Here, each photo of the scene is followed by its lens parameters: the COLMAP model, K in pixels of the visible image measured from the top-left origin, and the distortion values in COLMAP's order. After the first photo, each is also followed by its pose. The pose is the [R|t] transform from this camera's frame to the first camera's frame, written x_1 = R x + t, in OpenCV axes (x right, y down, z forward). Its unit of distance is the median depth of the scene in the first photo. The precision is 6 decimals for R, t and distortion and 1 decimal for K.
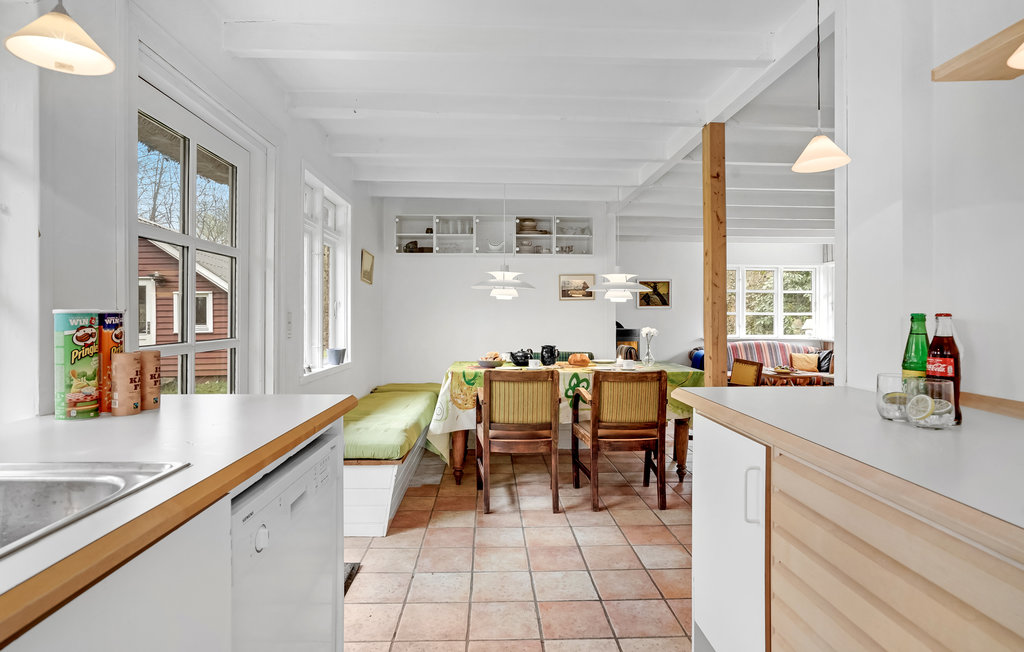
lens RADIAL K [[532.7, 0, 512.0], [0, 532.7, 326.0], [0, 0, 1]] dist [-0.027740, 0.034155]
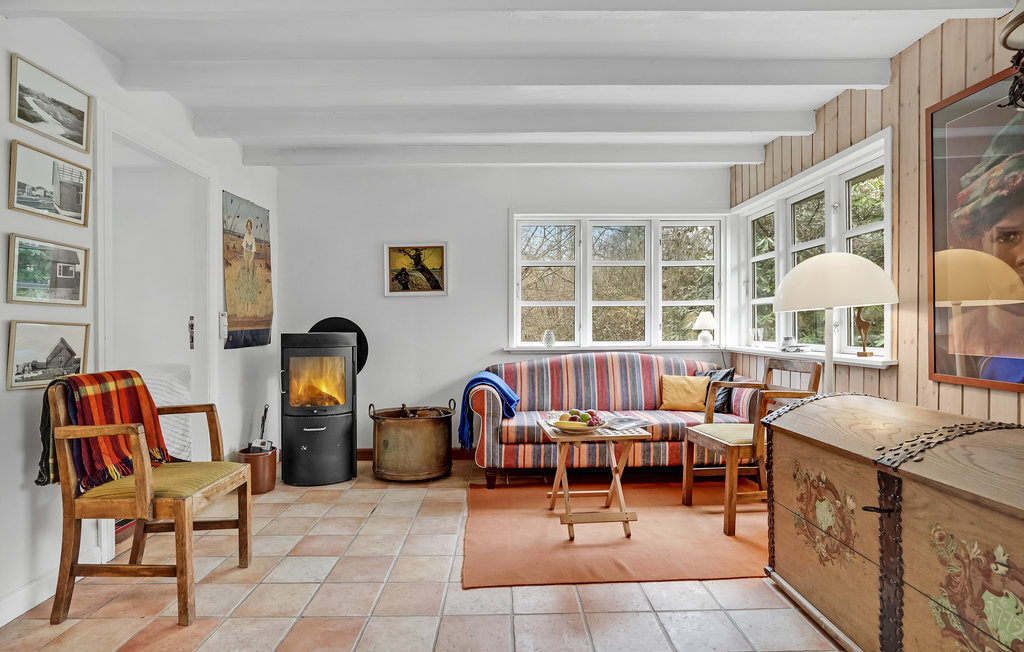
lens RADIAL K [[532.7, 0, 512.0], [0, 532.7, 326.0], [0, 0, 1]] dist [-0.027740, 0.034155]
pose [[0.999738, -0.011823, -0.019576, 0.582443], [0.011521, 0.999814, -0.015471, 0.012614], [0.019755, 0.015241, 0.999689, 0.697163]]
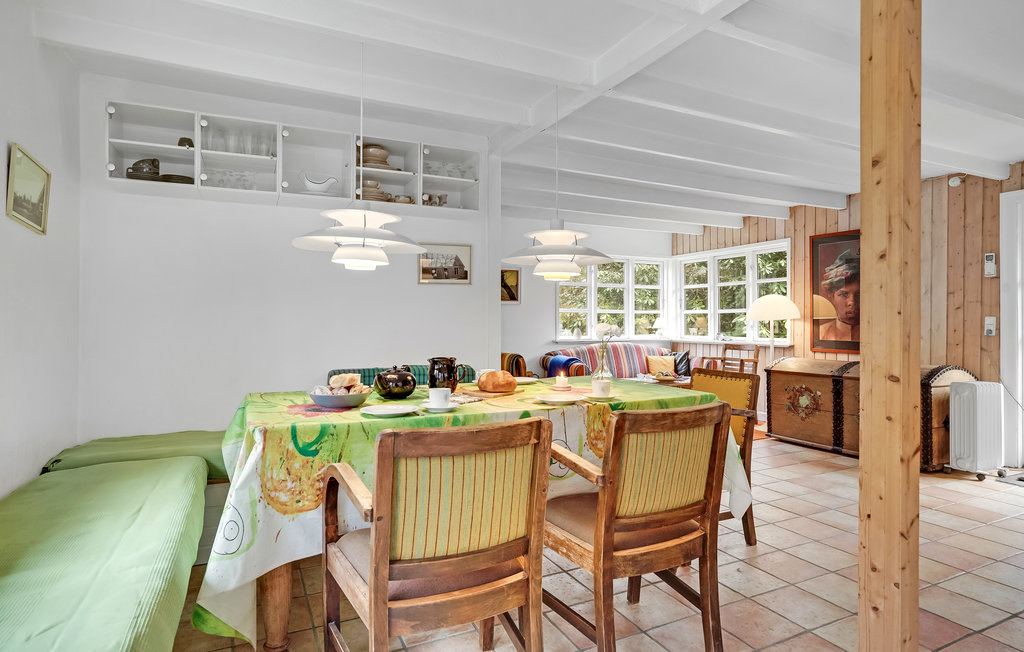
lens RADIAL K [[545.0, 0, 499.3], [0, 545.0, 323.7], [0, 0, 1]] dist [-0.015834, 0.001601]
pose [[0.920909, -0.003703, 0.389760, -0.079605], [0.008034, 0.999923, -0.009481, 0.006512], [-0.389695, 0.011862, 0.920868, 0.392180]]
